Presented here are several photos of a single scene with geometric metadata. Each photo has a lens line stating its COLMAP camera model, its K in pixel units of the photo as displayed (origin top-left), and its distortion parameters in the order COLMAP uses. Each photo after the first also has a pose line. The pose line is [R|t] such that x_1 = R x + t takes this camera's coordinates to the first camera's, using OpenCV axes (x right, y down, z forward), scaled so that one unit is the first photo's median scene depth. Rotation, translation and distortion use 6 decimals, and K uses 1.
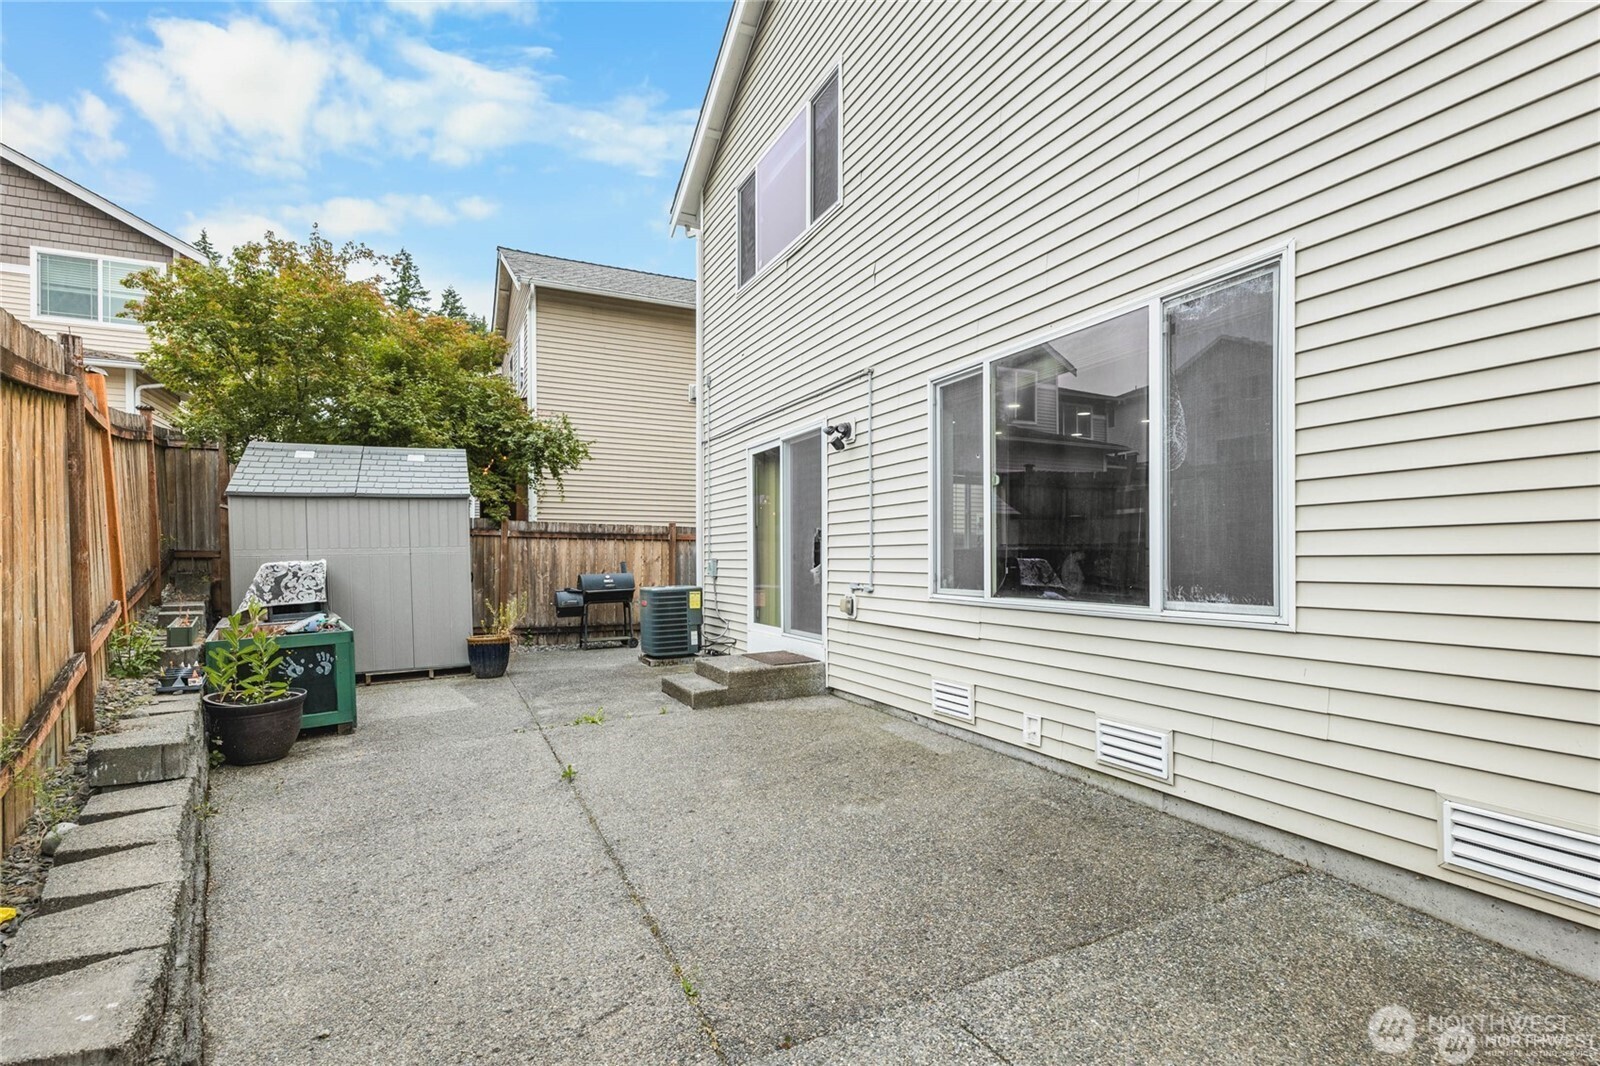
lens RADIAL K [[744.1, 0, 793.8], [0, 744.1, 567.9], [0, 0, 1]] dist [-0.001979, 0.002910]
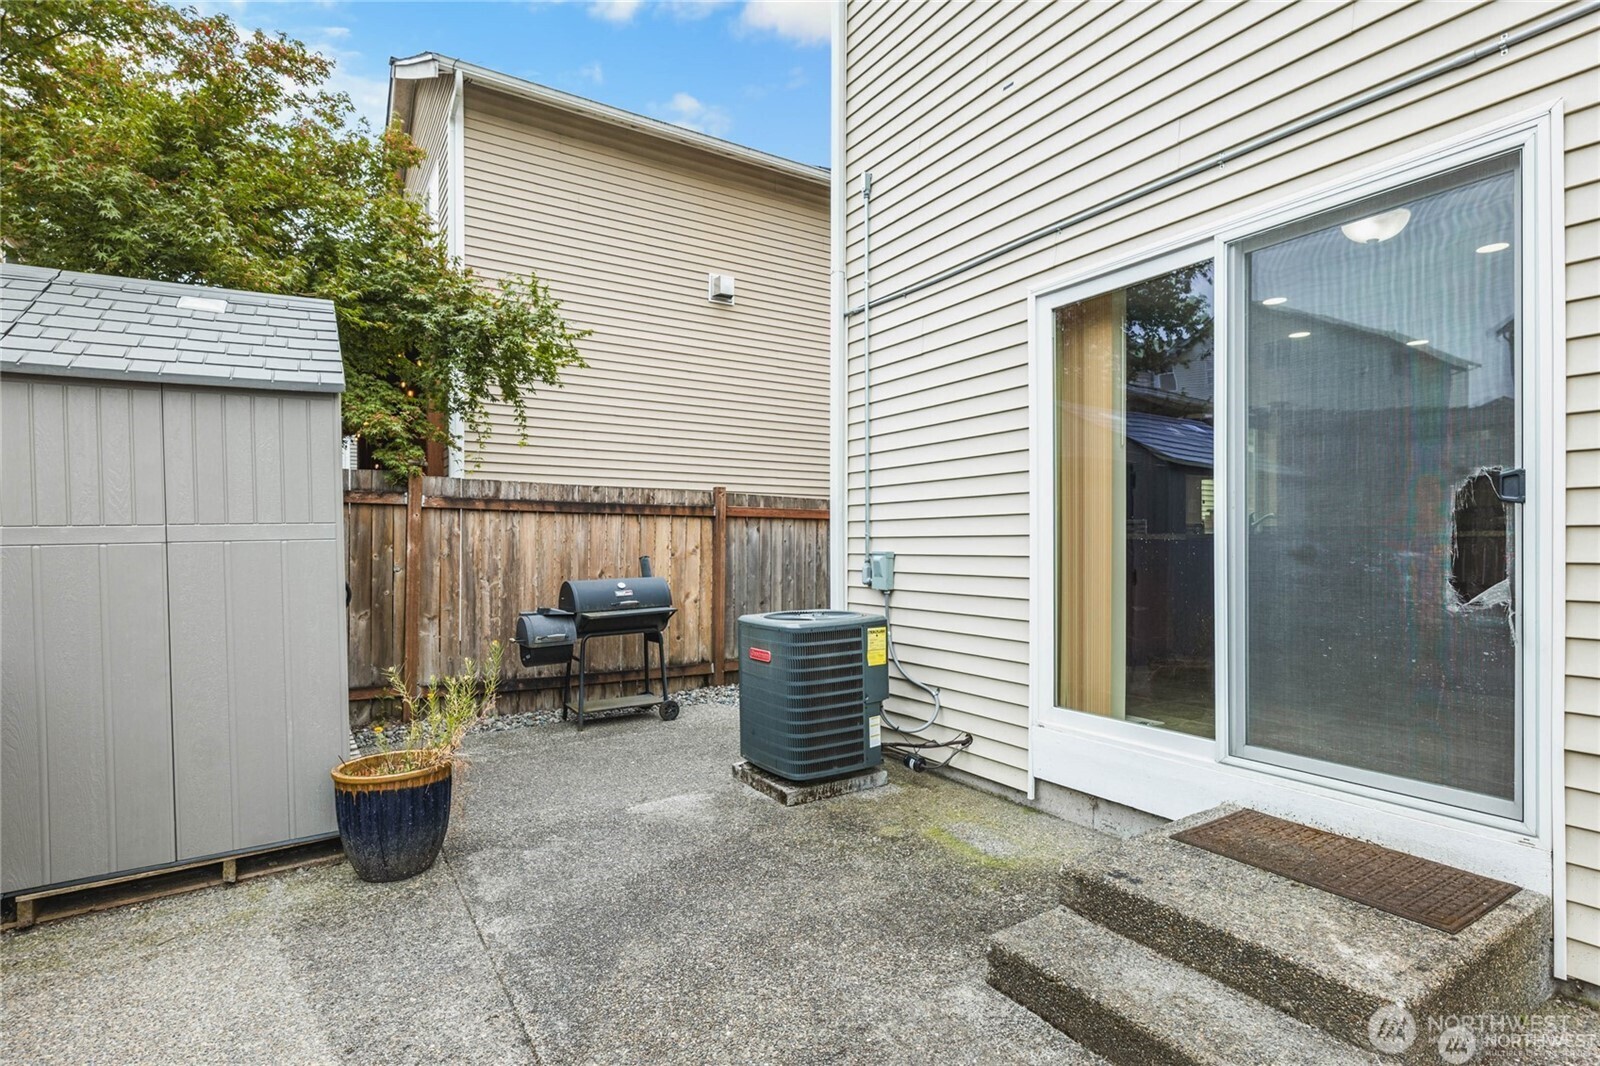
lens RADIAL K [[801.9, 0, 799.4], [0, 801.9, 543.4], [0, 0, 1]] dist [0.002904, -0.002699]
pose [[0.994227, 0.001040, 0.107291, -0.192427], [0.000344, 0.999917, -0.012881, -0.010383], [-0.107296, 0.012844, 0.994144, 0.441381]]
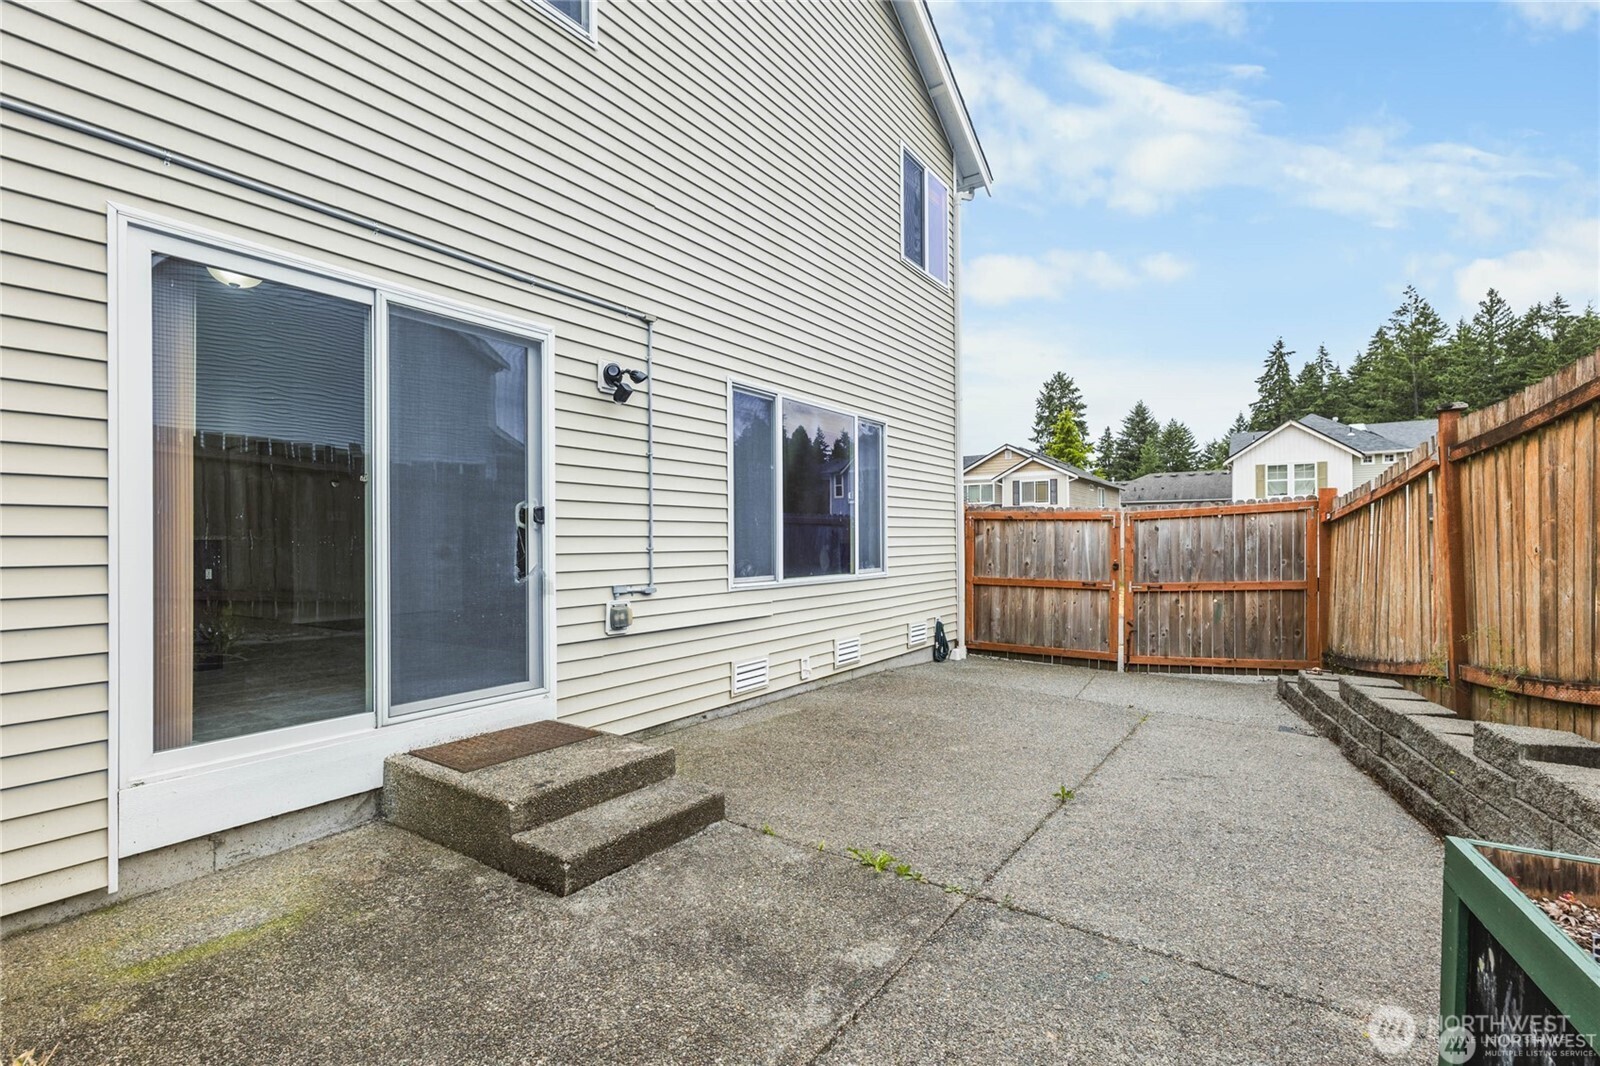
lens RADIAL K [[744.1, 0, 795.3], [0, 744.1, 539.3], [0, 0, 1]] dist [-0.001979, 0.002910]
pose [[-0.497899, 0.008158, 0.867197, -0.382326], [0.018444, 0.999829, 0.001183, -0.013829], [-0.867039, 0.016583, -0.497964, 0.718471]]
